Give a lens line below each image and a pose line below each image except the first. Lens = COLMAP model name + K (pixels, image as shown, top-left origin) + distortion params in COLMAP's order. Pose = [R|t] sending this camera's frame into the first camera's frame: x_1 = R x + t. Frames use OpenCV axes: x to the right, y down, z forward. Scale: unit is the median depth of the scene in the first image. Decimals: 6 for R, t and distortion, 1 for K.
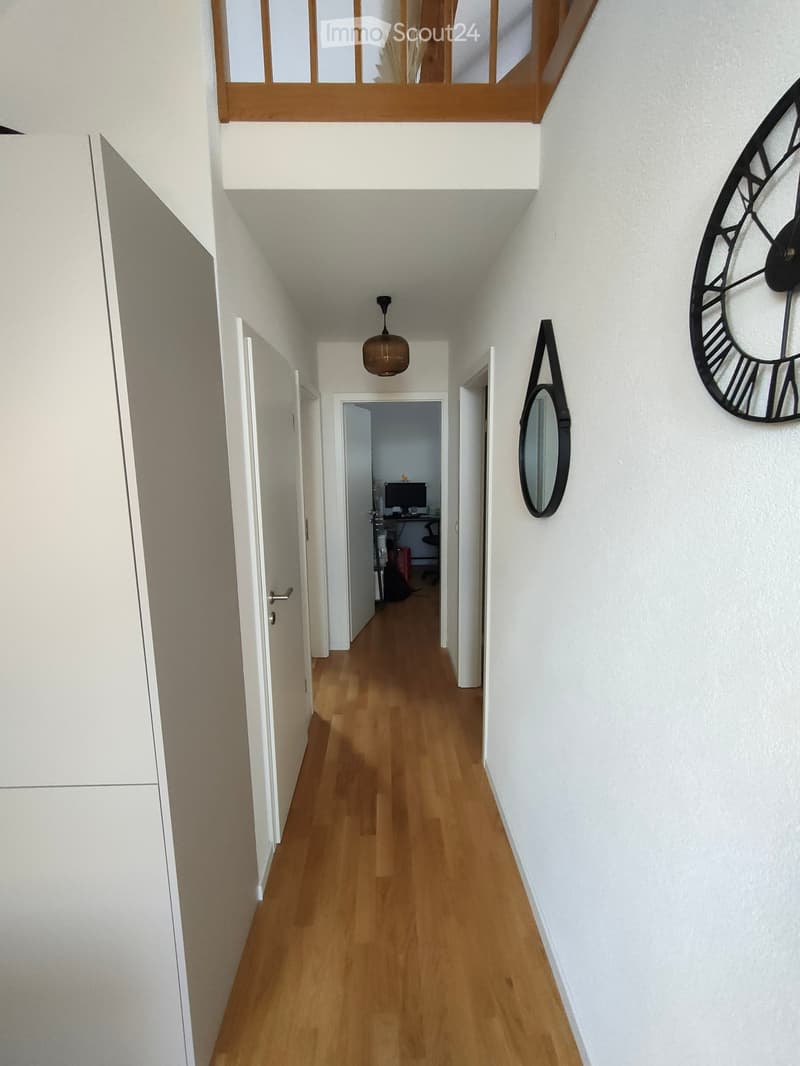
lens RADIAL K [[497.4, 0, 400.0], [0, 497.4, 533.0], [0, 0, 1]] dist [-0.023802, 0.011458]
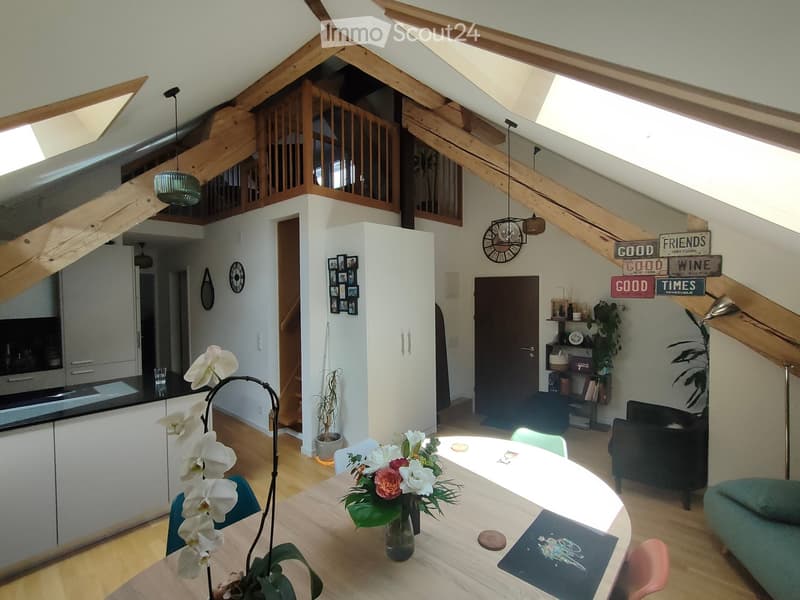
lens RADIAL K [[373.3, 0, 402.9], [0, 373.3, 302.1], [0, 0, 1]] dist [-0.023802, 0.011458]
pose [[0.681666, -0.018685, 0.731425, -0.481683], [0.115640, 0.989860, -0.082486, 0.189360], [-0.722467, 0.140810, 0.676915, -1.270558]]
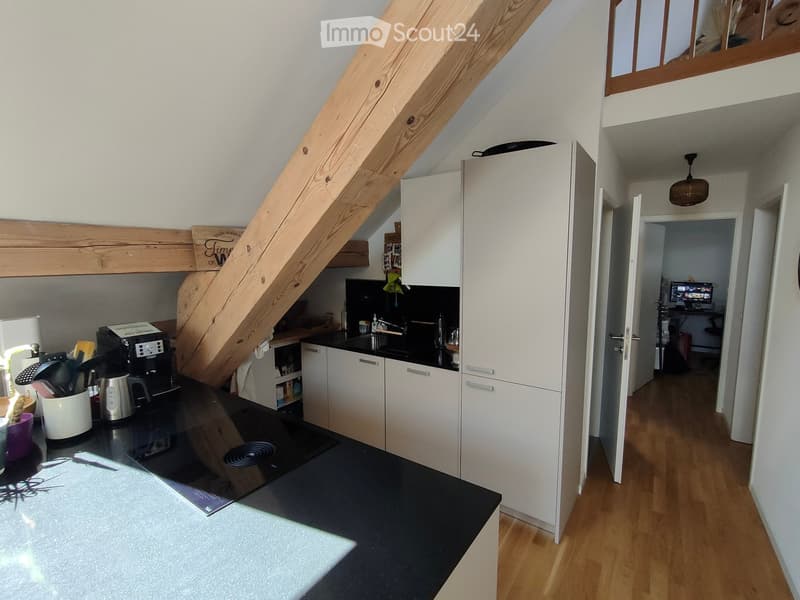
lens RADIAL K [[373.3, 0, 402.9], [0, 373.3, 302.1], [0, 0, 1]] dist [-0.023802, 0.011458]
pose [[0.798763, 0.081236, -0.596136, -0.021721], [-0.102840, 0.994695, -0.002248, 0.049343], [0.592791, 0.063103, 0.802880, -0.313124]]
